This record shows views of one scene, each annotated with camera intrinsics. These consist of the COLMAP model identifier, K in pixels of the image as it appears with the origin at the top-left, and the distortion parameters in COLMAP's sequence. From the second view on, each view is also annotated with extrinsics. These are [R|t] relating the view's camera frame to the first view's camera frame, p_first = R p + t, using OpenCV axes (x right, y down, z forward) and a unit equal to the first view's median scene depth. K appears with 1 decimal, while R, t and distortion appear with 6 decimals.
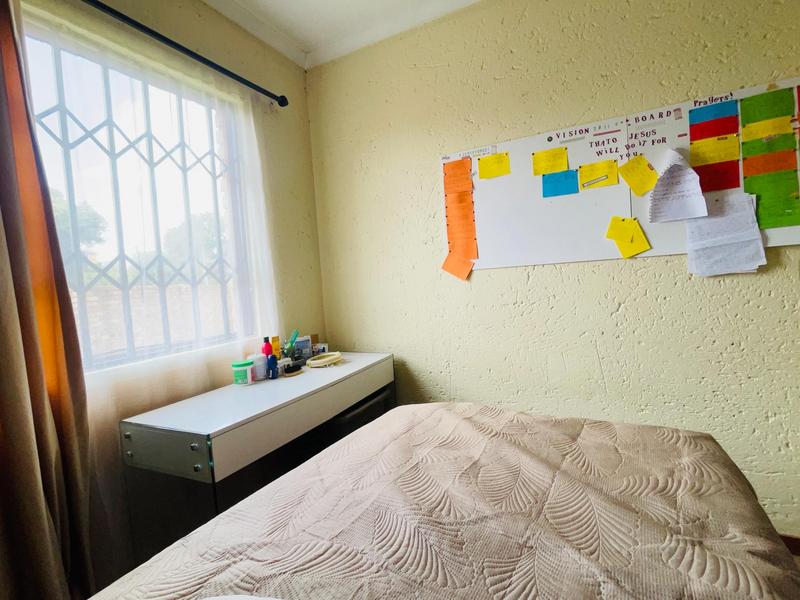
lens RADIAL K [[396.2, 0, 398.6], [0, 396.2, 297.7], [0, 0, 1]] dist [-0.002185, -0.000276]
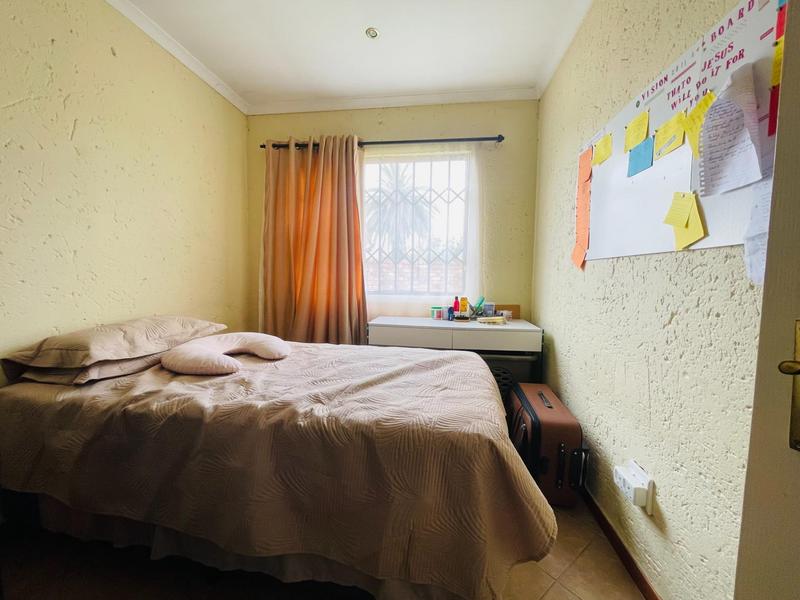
lens RADIAL K [[327.8, 0, 397.0], [0, 327.8, 299.0], [0, 0, 1]] dist [0.003158, -0.000512]
pose [[0.326669, 0.145263, -0.933909, 0.955616], [-0.083112, 0.988706, 0.124715, -0.044887], [0.941478, 0.036878, 0.335052, 0.328049]]
